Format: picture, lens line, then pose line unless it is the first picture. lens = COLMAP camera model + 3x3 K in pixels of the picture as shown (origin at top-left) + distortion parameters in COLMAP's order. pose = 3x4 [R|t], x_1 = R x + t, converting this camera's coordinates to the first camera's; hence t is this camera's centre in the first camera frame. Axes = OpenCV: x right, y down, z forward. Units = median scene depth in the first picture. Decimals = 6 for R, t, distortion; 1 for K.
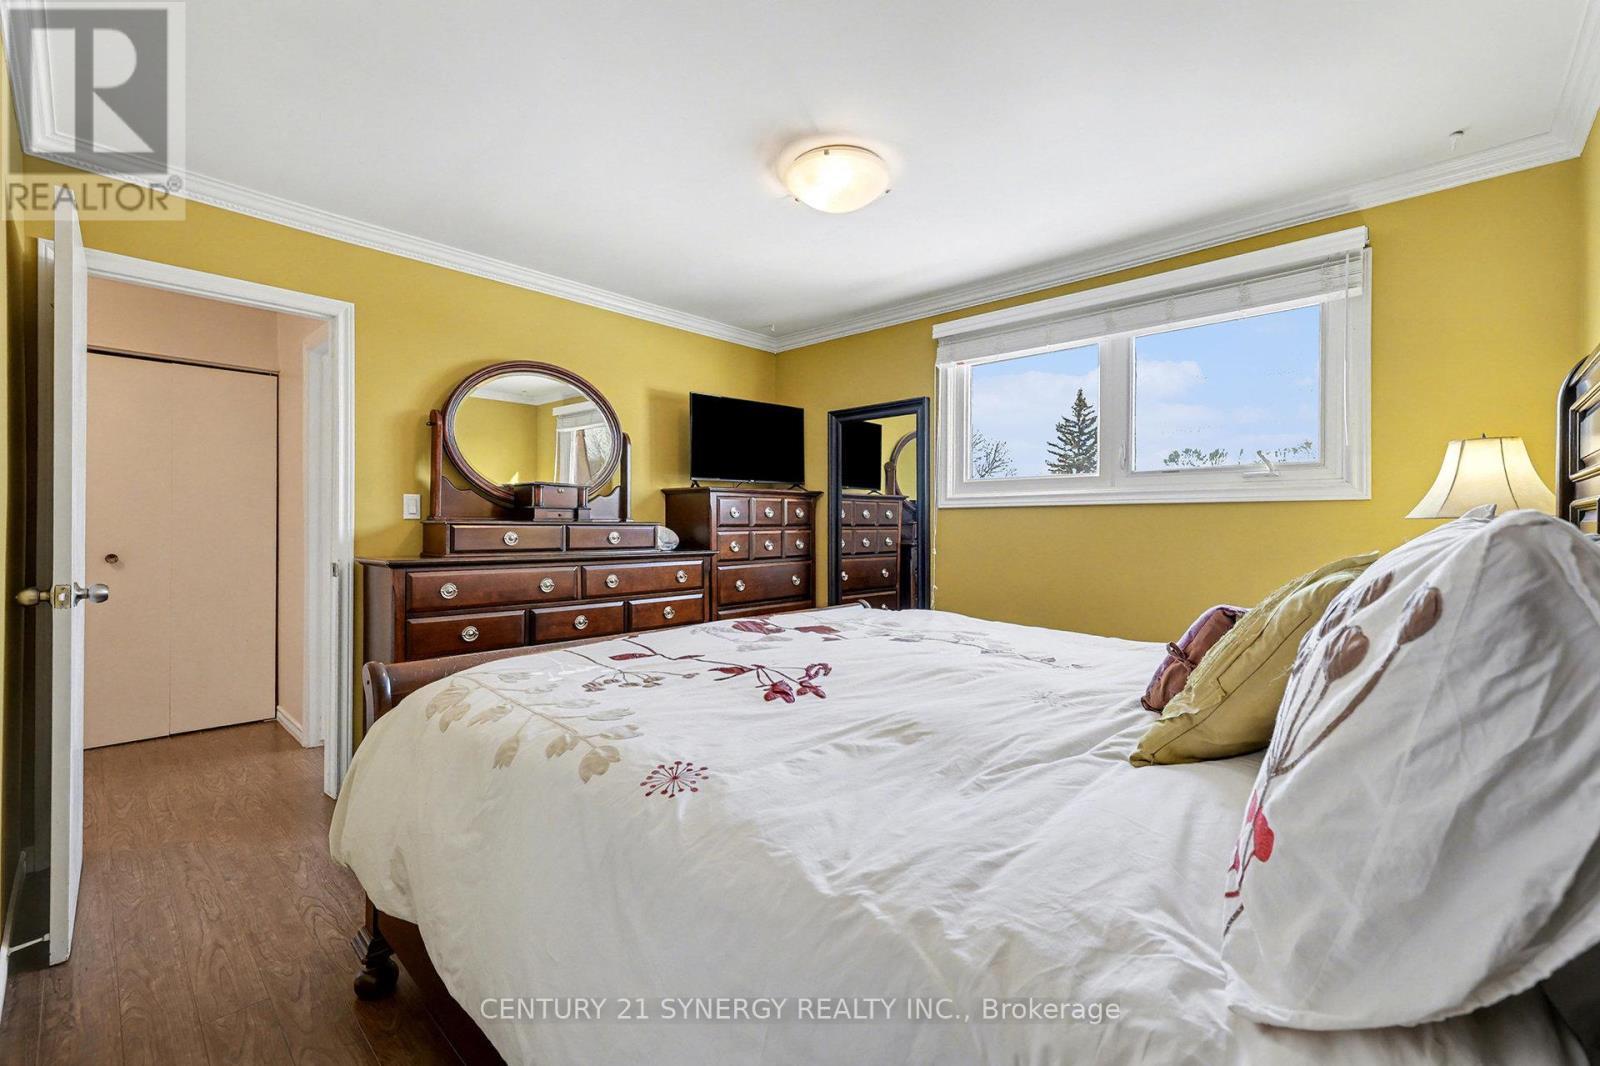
lens RADIAL K [[675.8, 0, 789.3], [0, 675.8, 523.2], [0, 0, 1]] dist [0.006786, 0.000137]
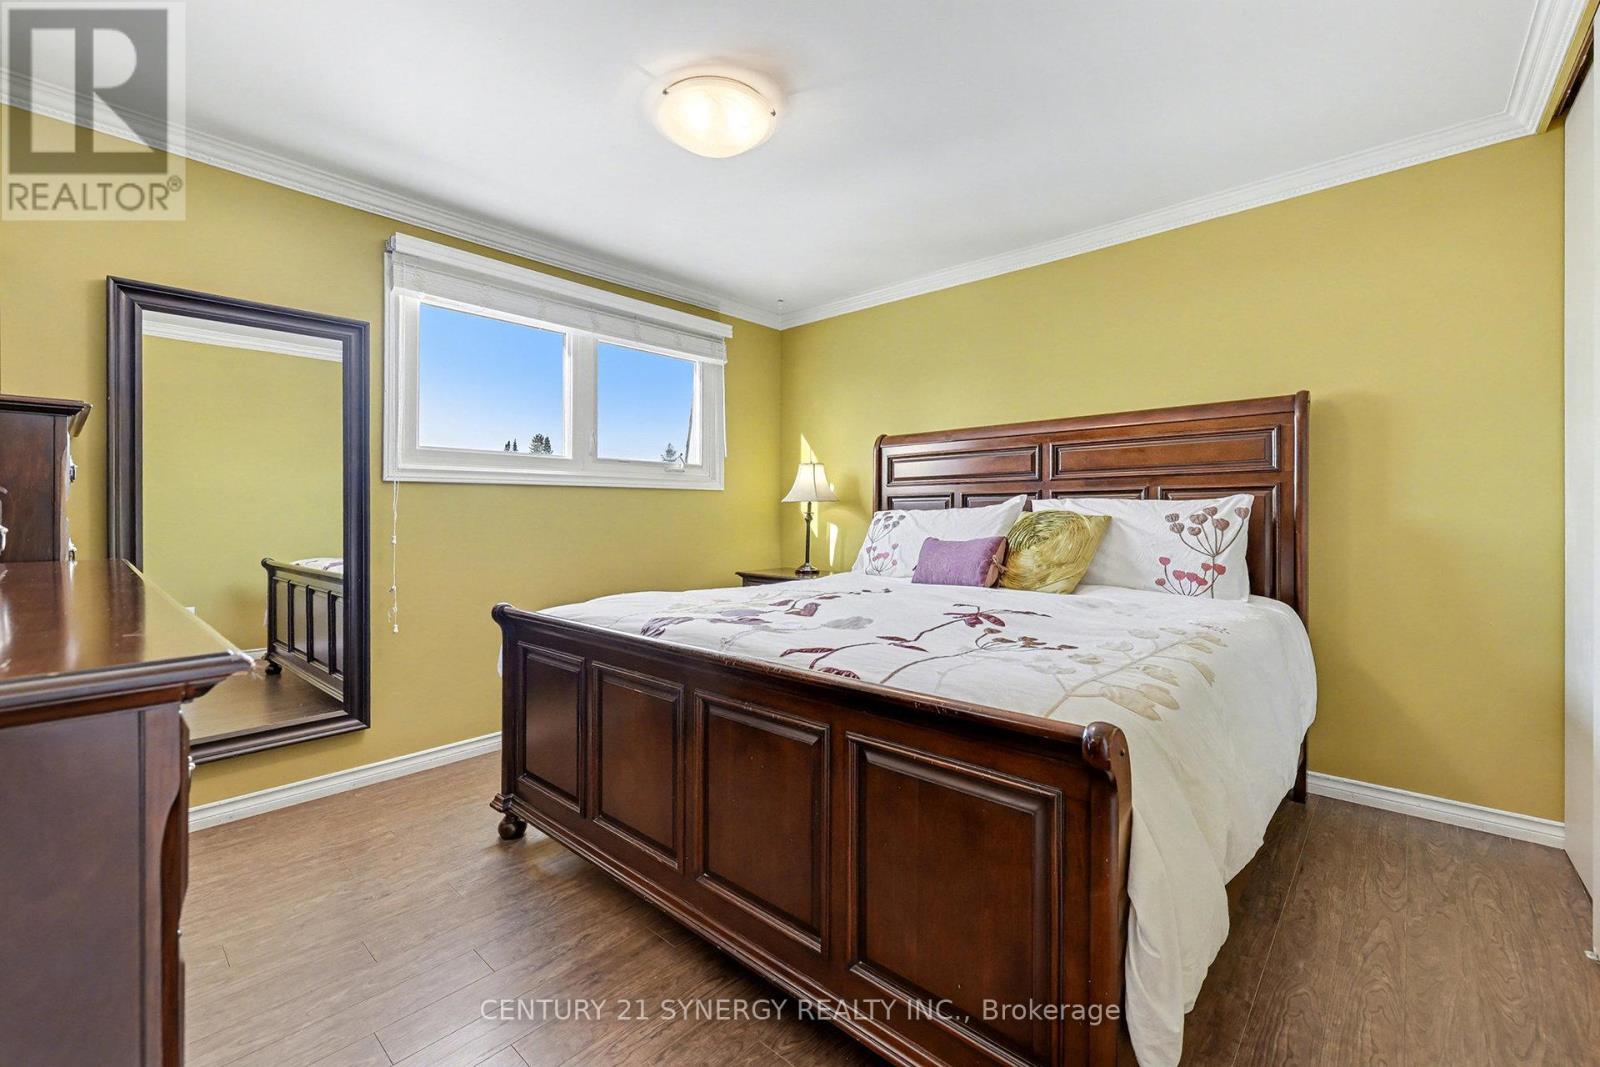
lens RADIAL K [[675.8, 0, 789.3], [0, 675.8, 523.7], [0, 0, 1]] dist [0.006786, 0.000137]
pose [[-0.009570, -0.011990, 0.999882, -0.783185], [-0.000880, 0.999928, 0.011982, 0.024511], [-0.999954, -0.000766, -0.009580, 0.845108]]
